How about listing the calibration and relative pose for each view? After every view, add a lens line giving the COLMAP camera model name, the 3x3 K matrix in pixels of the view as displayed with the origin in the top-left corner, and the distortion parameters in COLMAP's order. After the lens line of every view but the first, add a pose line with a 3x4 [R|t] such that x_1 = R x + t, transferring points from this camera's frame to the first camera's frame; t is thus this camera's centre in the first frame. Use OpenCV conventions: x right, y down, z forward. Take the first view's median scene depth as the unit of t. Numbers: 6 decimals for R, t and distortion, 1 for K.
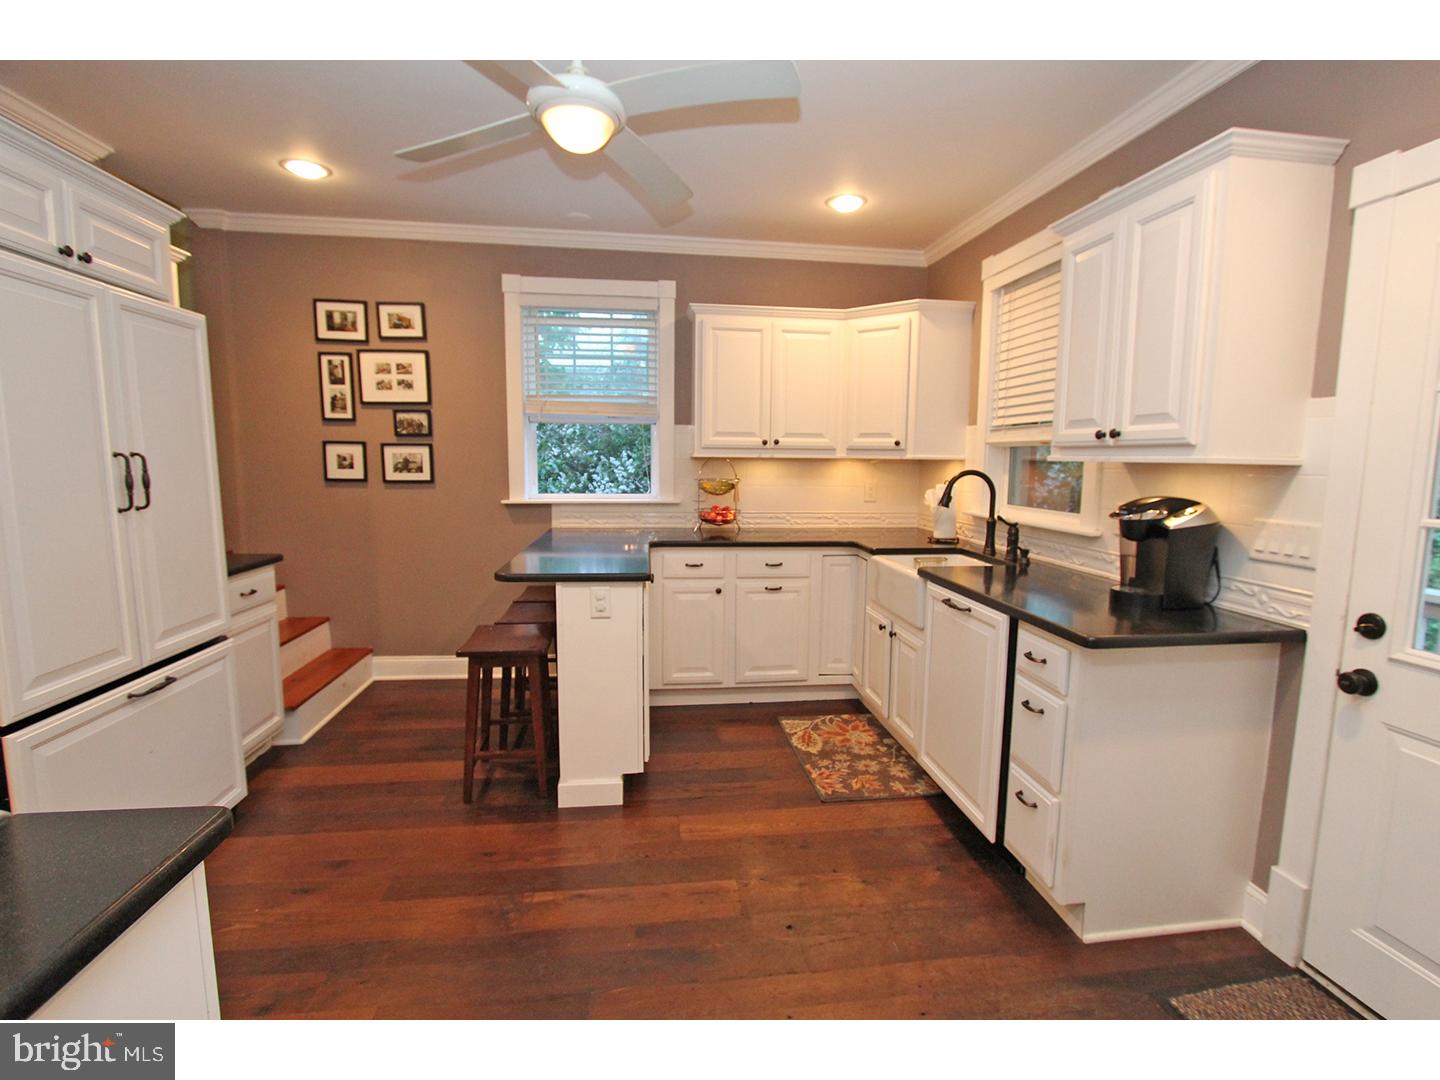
lens RADIAL K [[696.8, 0, 718.9], [0, 696.8, 542.6], [0, 0, 1]] dist [-0.005664, -0.000680]
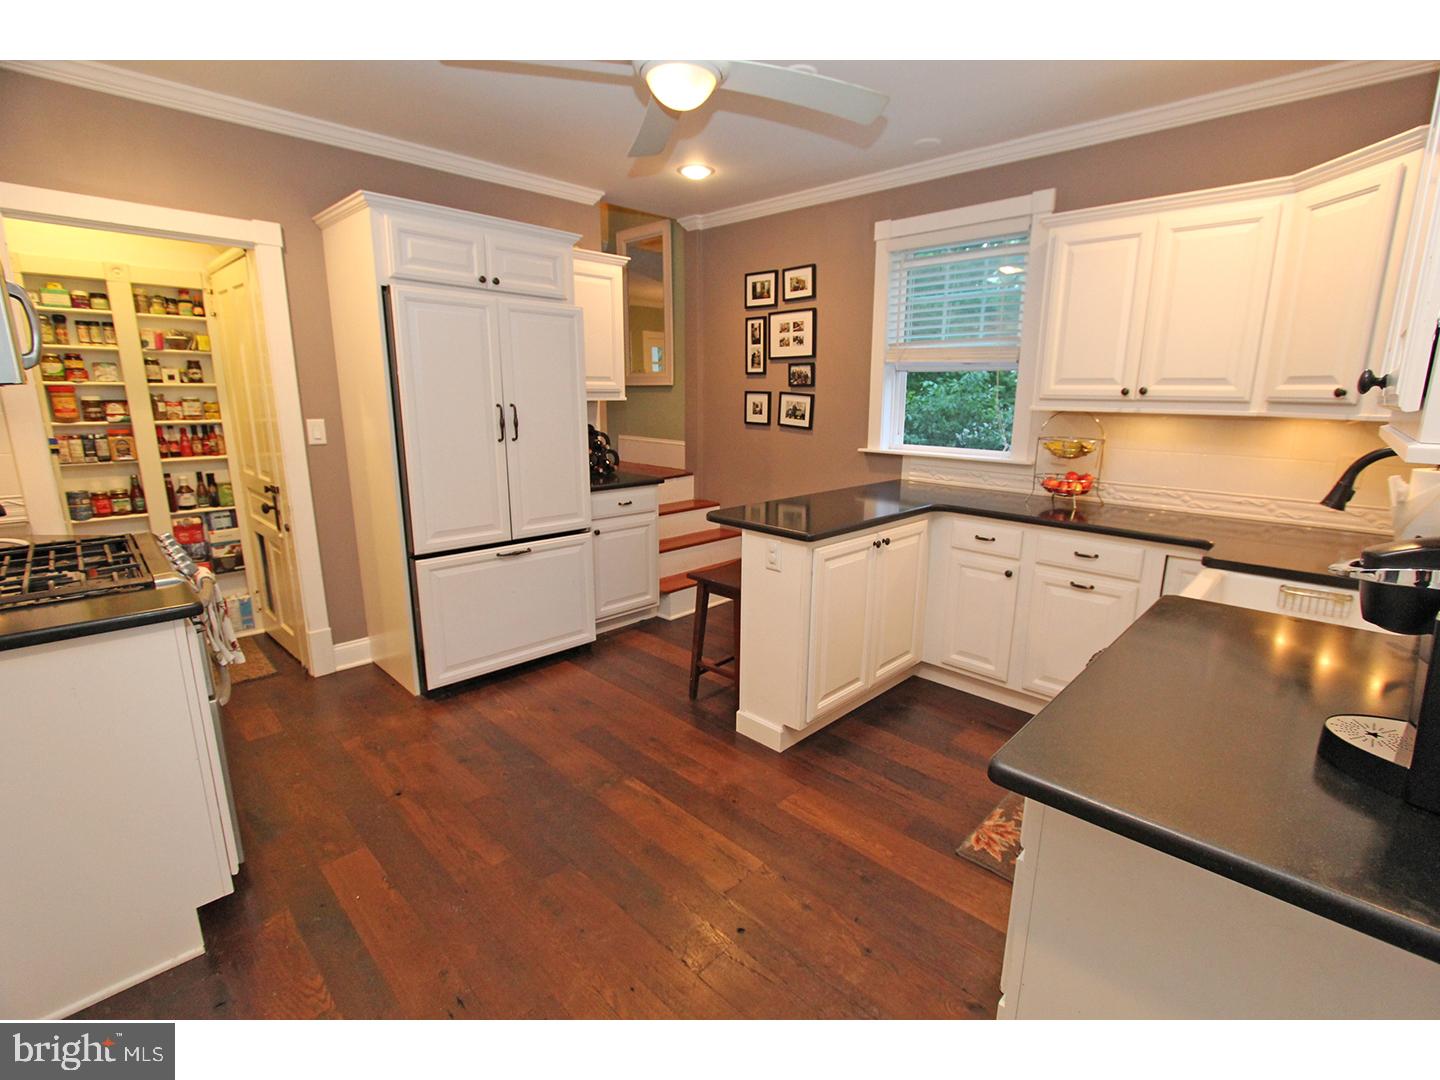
lens RADIAL K [[662.4, 0, 722.7], [0, 662.4, 535.3], [0, 0, 1]] dist [-0.002380, 0.001043]
pose [[0.627574, 0.161955, -0.761526, 0.350575], [-0.099027, 0.986785, 0.128254, -0.040349], [0.772234, -0.005077, 0.635319, 0.218700]]
